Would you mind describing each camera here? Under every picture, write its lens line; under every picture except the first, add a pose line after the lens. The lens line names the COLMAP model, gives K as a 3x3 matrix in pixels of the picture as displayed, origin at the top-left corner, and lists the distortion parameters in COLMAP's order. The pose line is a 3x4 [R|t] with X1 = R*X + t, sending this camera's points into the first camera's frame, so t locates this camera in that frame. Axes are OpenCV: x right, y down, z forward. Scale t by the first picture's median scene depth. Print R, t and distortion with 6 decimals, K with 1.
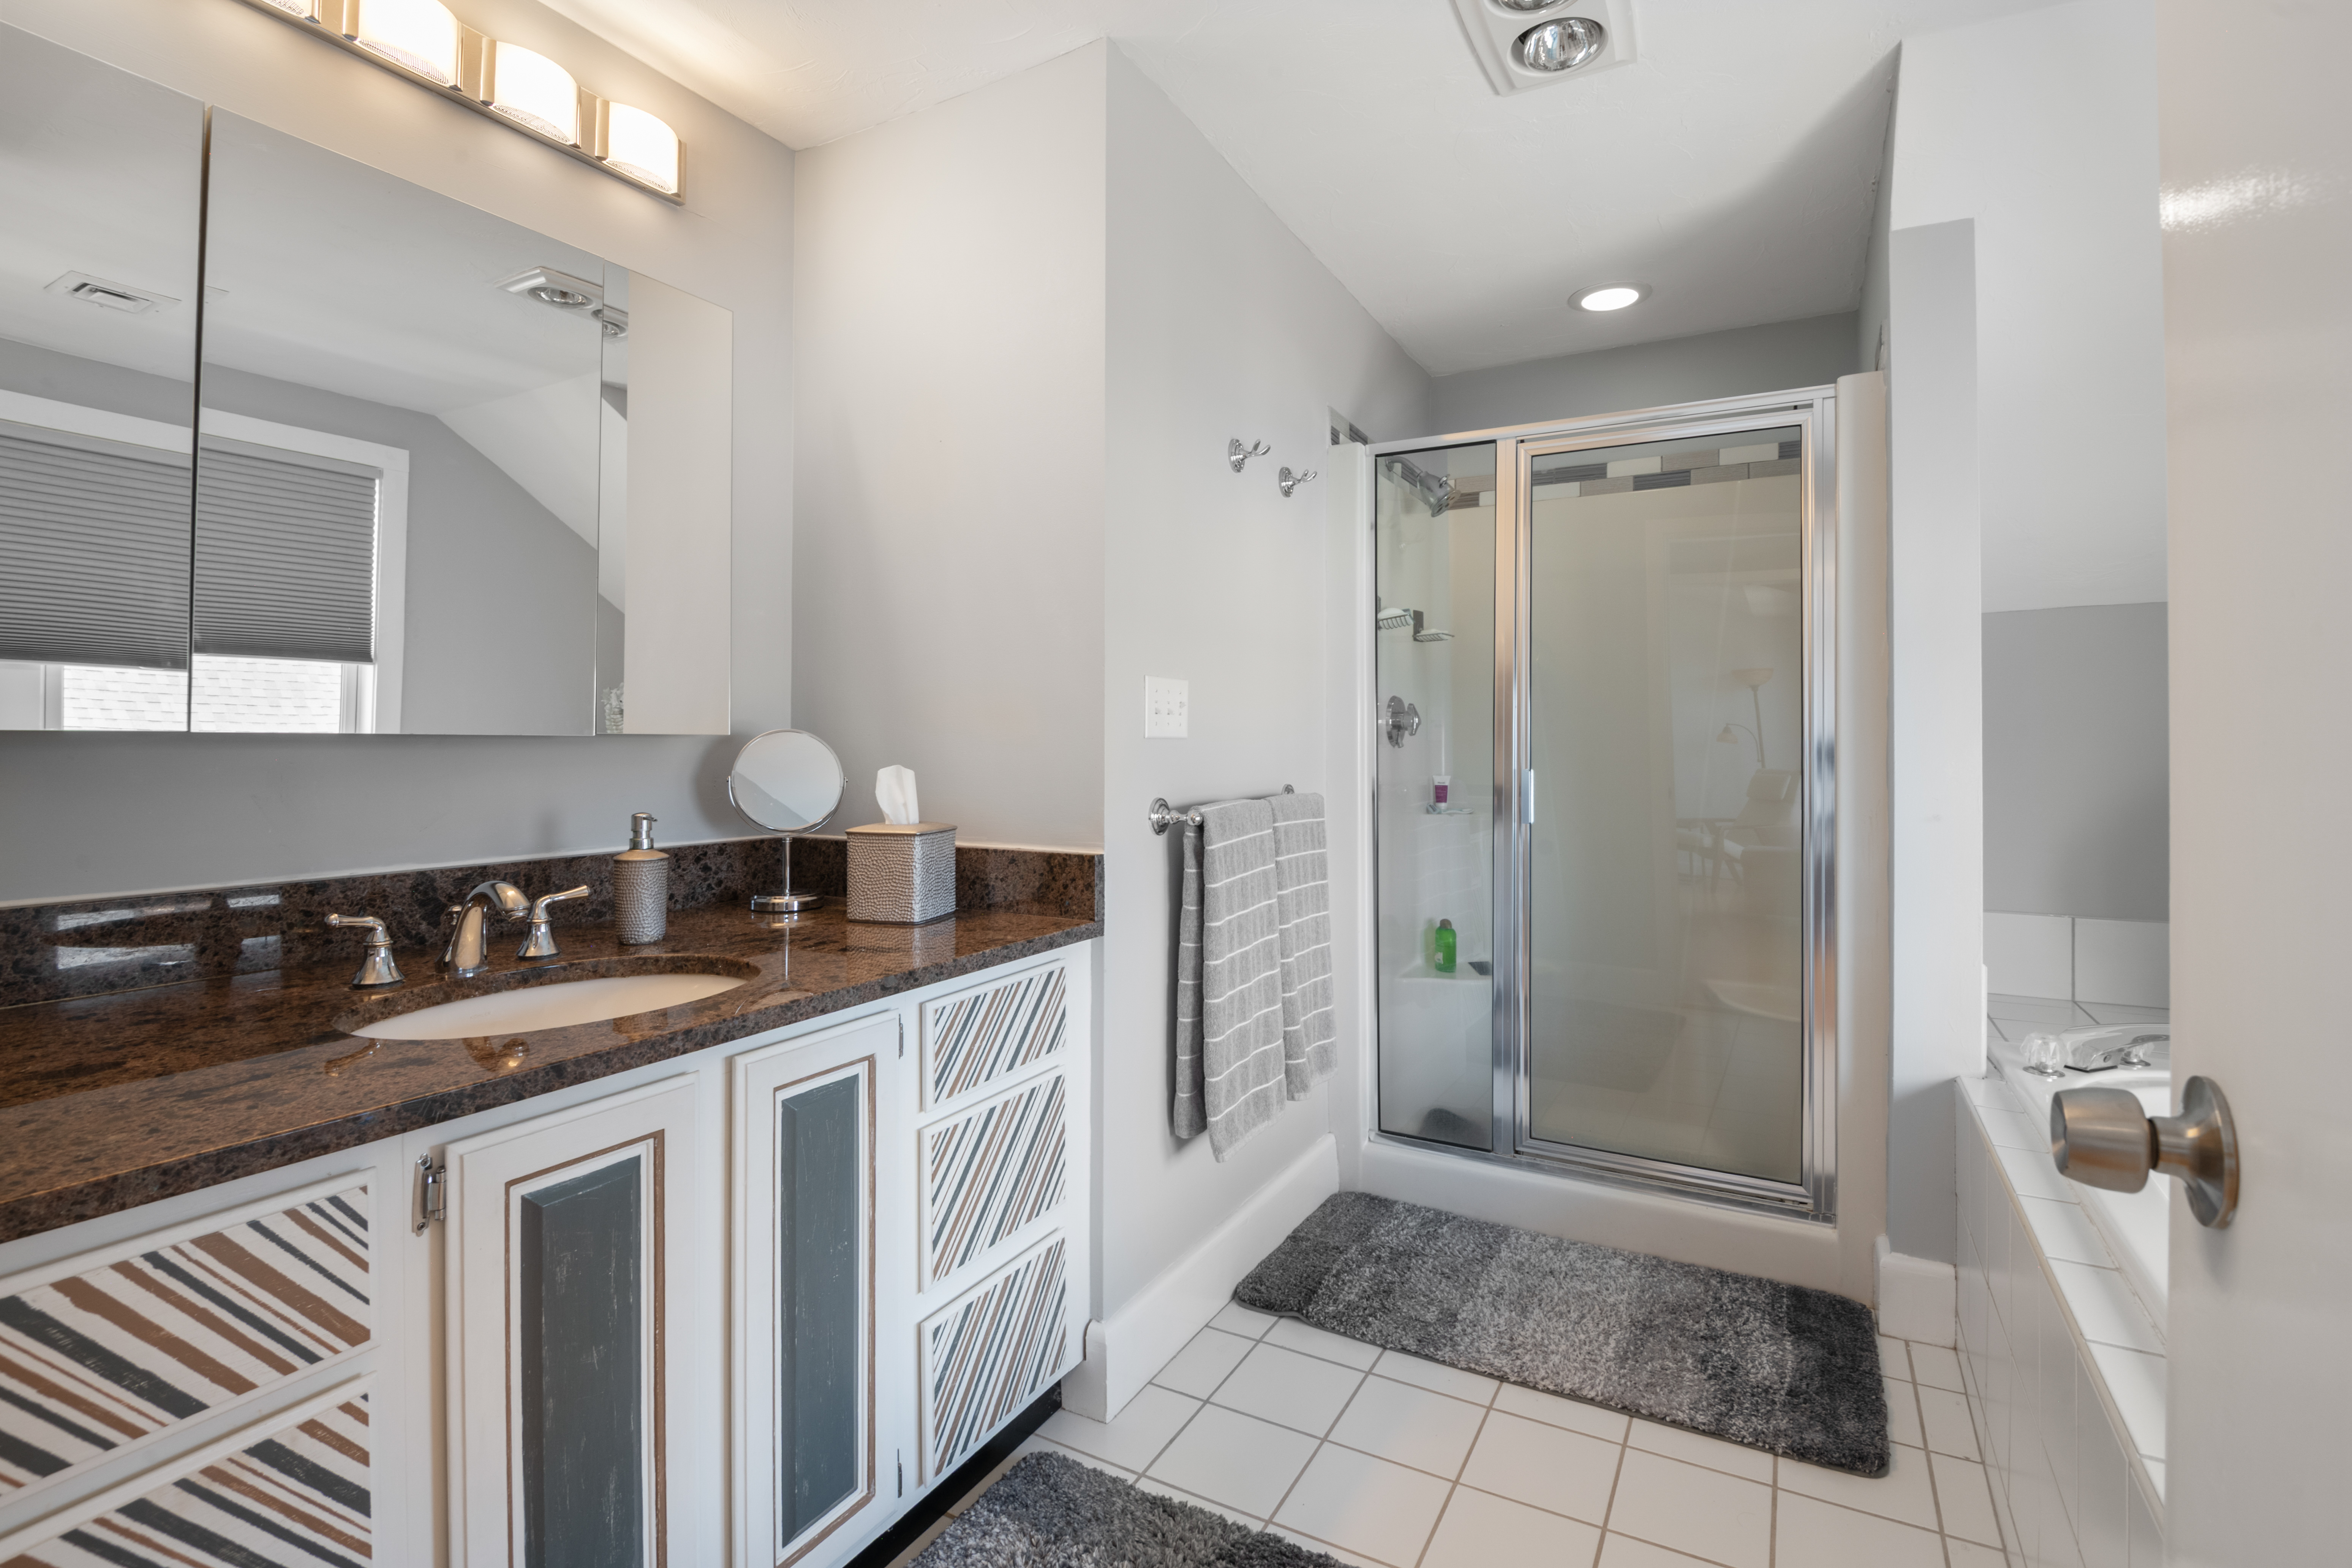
lens RADIAL K [[1093.4, 0, 1182.8], [0, 1093.4, 777.5], [0, 0, 1]] dist [-0.004988, -0.009814]
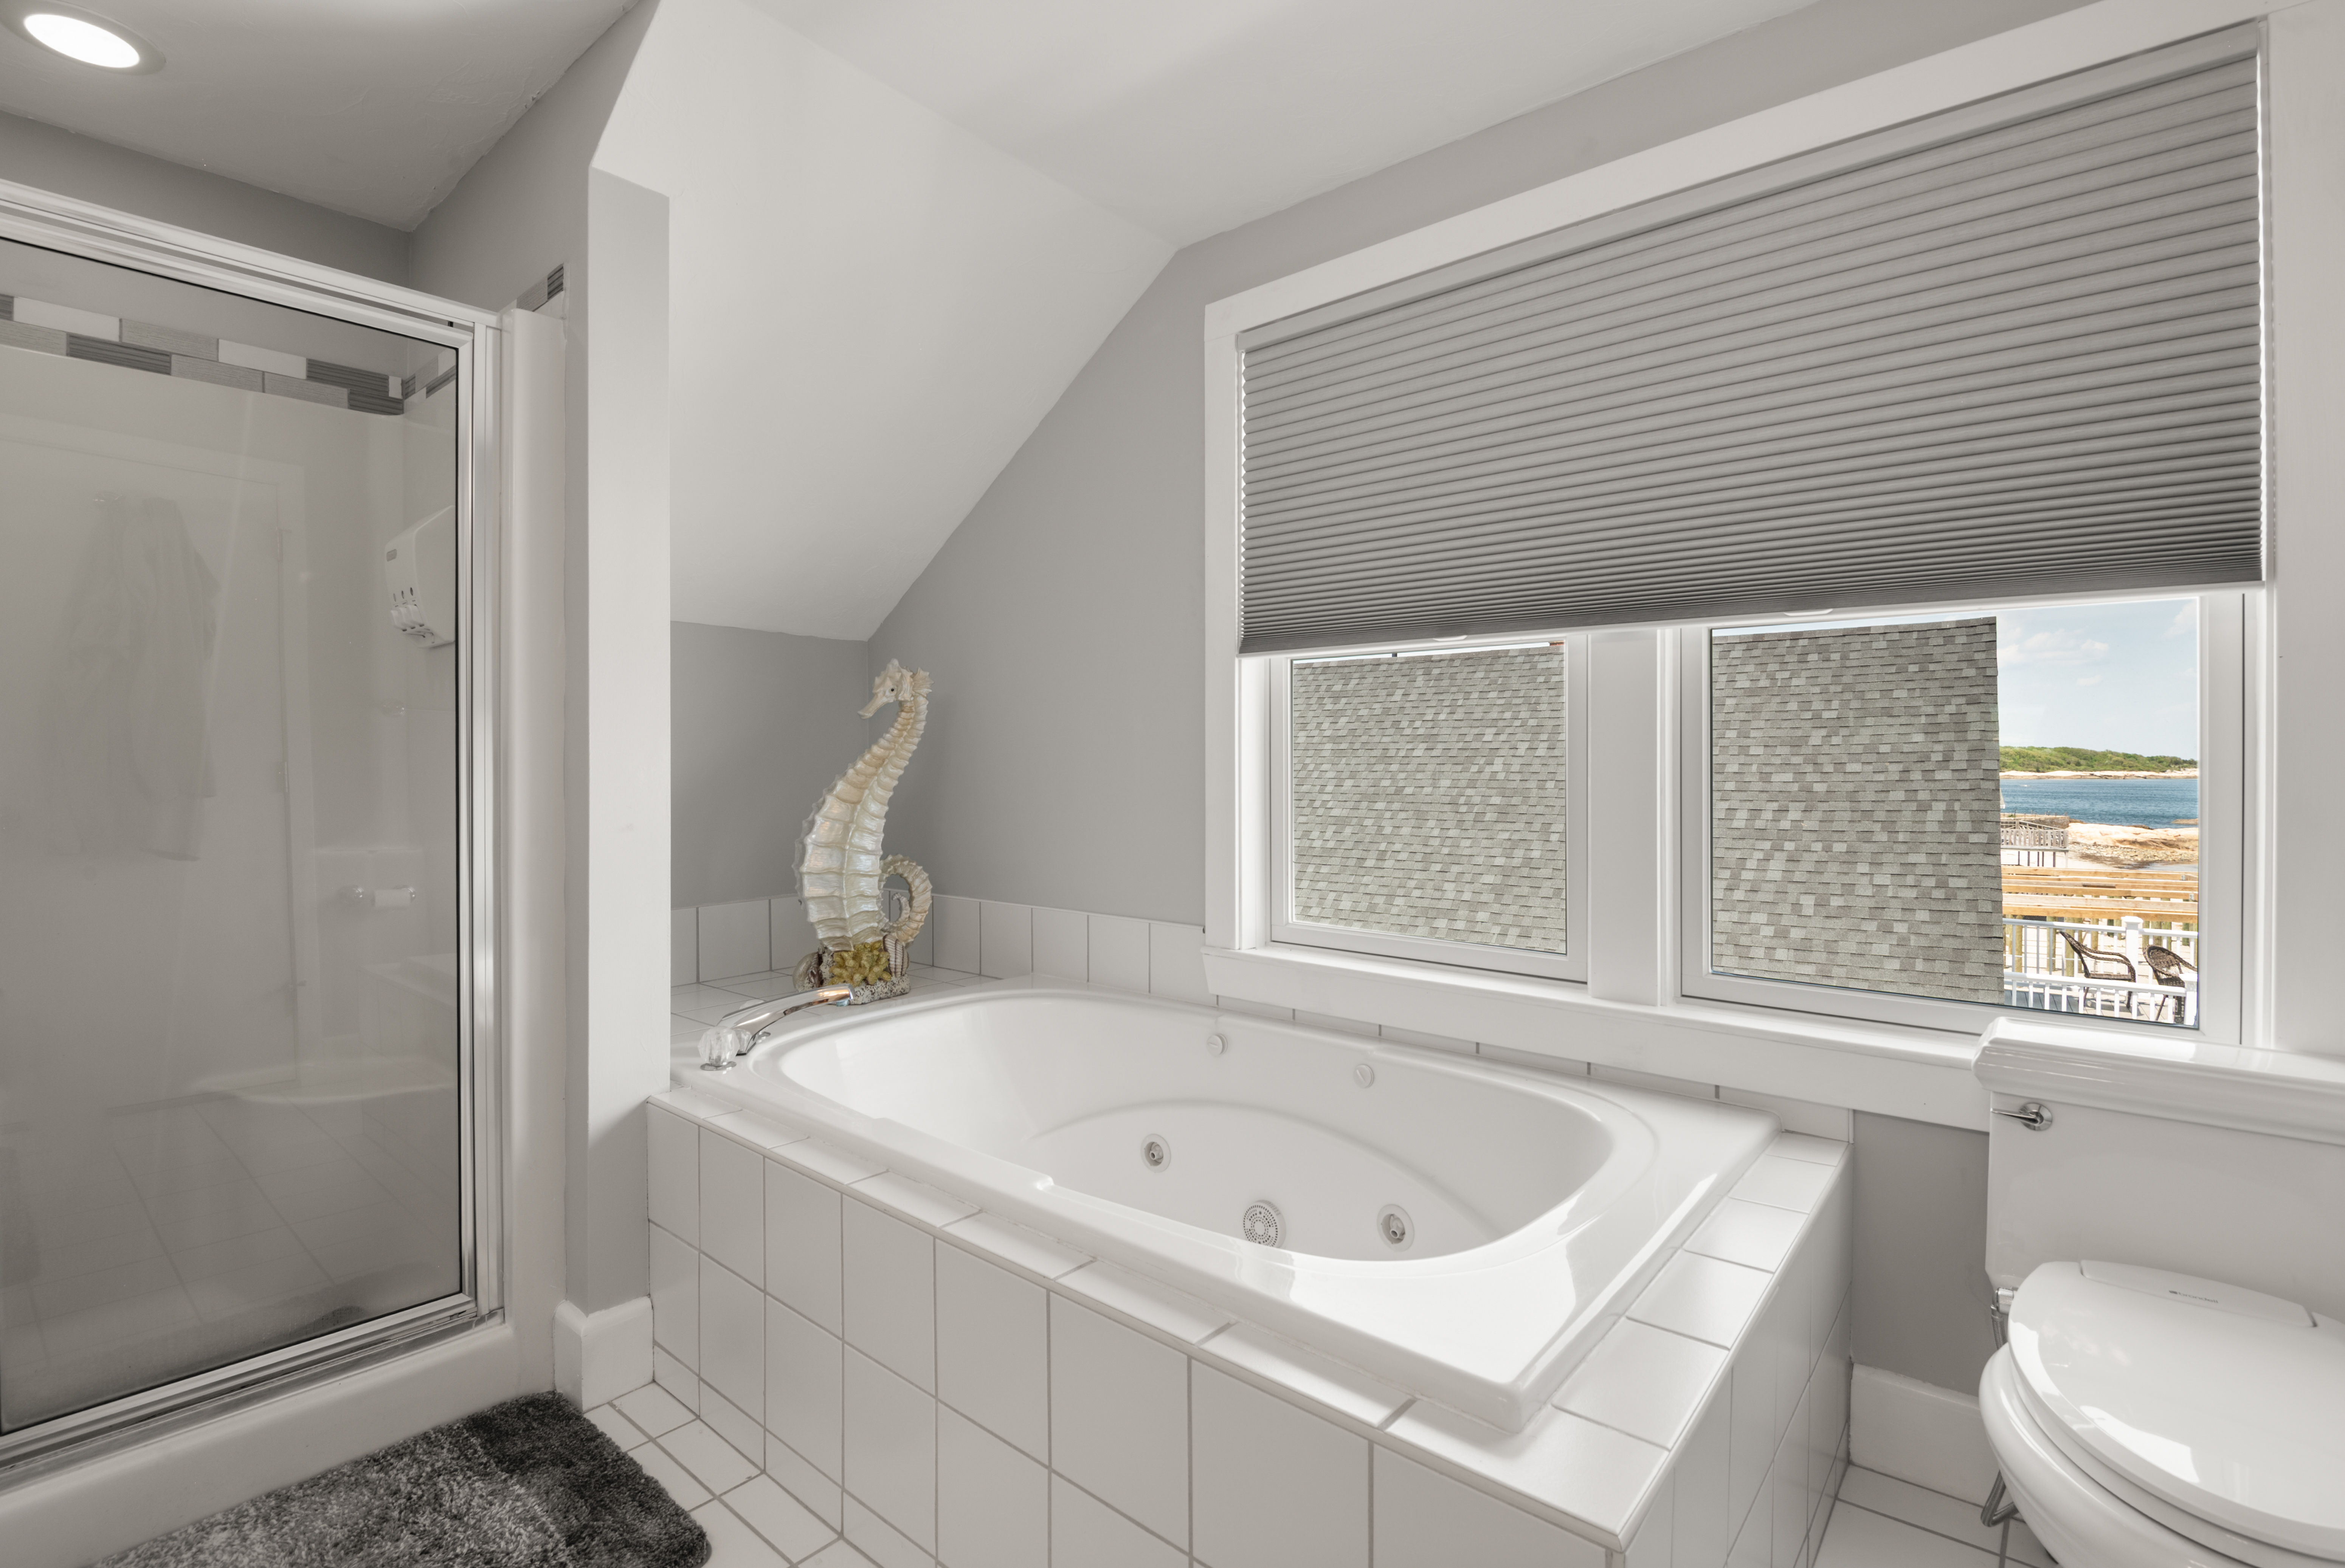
lens RADIAL K [[1090.1, 0, 1179.3], [0, 1090.1, 777.5], [0, 0, 1]] dist [-0.004988, -0.009814]
pose [[0.197539, -0.021695, 0.980055, -0.115530], [0.030325, 0.999412, 0.016011, -0.004173], [-0.979826, 0.026558, 0.198080, 0.331072]]
